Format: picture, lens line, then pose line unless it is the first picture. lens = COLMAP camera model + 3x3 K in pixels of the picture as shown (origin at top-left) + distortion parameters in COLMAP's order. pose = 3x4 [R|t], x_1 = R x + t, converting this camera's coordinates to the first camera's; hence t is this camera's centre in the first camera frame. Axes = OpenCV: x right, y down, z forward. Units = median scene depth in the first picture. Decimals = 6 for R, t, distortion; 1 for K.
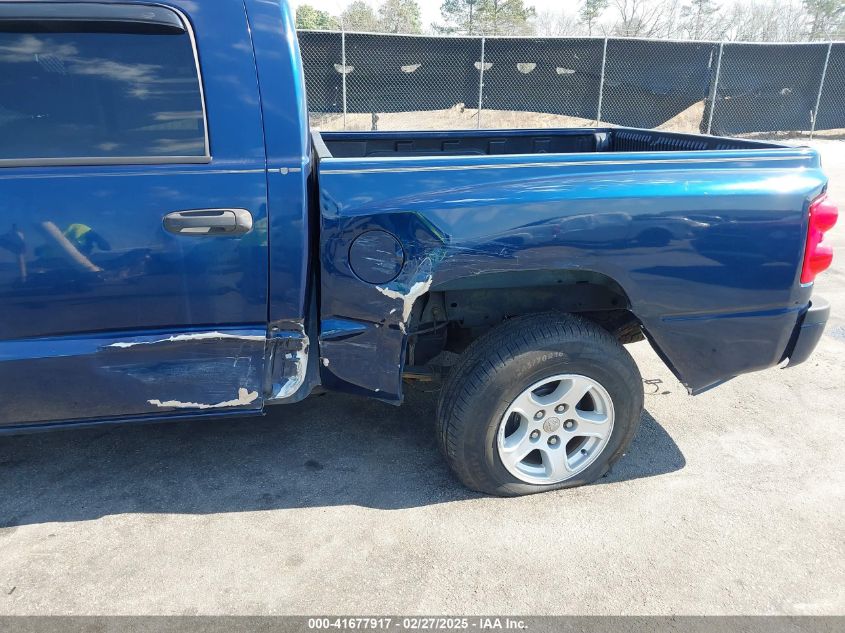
lens RADIAL K [[736.8, 0, 410.7], [0, 736.8, 367.2], [0, 0, 1]] dist [0.231199, -0.586725]
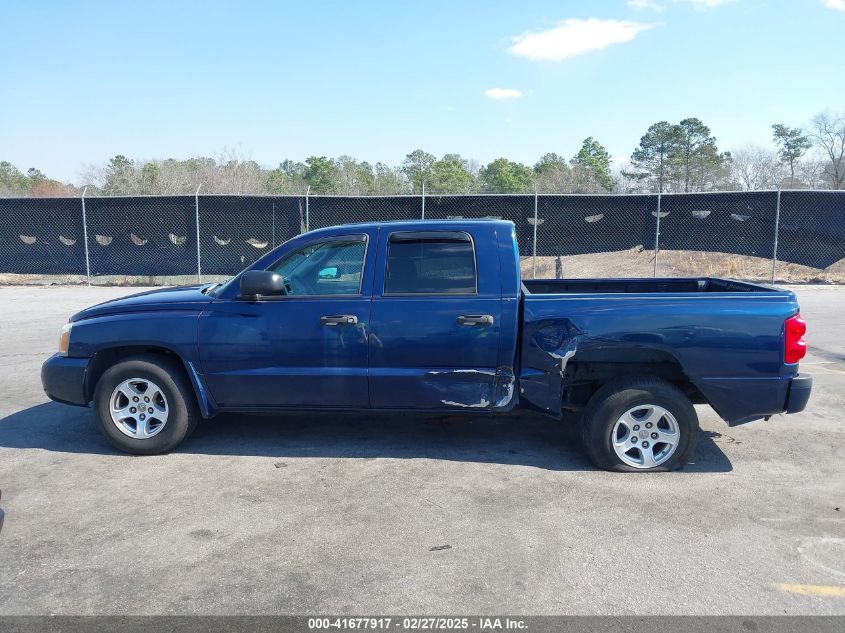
lens RADIAL K [[723.3, 0, 422.5], [0, 723.3, 316.5], [0, 0, 1]] dist [-0.005850, -0.002939]
pose [[0.972344, 0.019325, -0.232752, 0.070222], [-0.074068, 0.970644, -0.228832, 0.251933], [0.221497, 0.239743, 0.945231, -0.907420]]
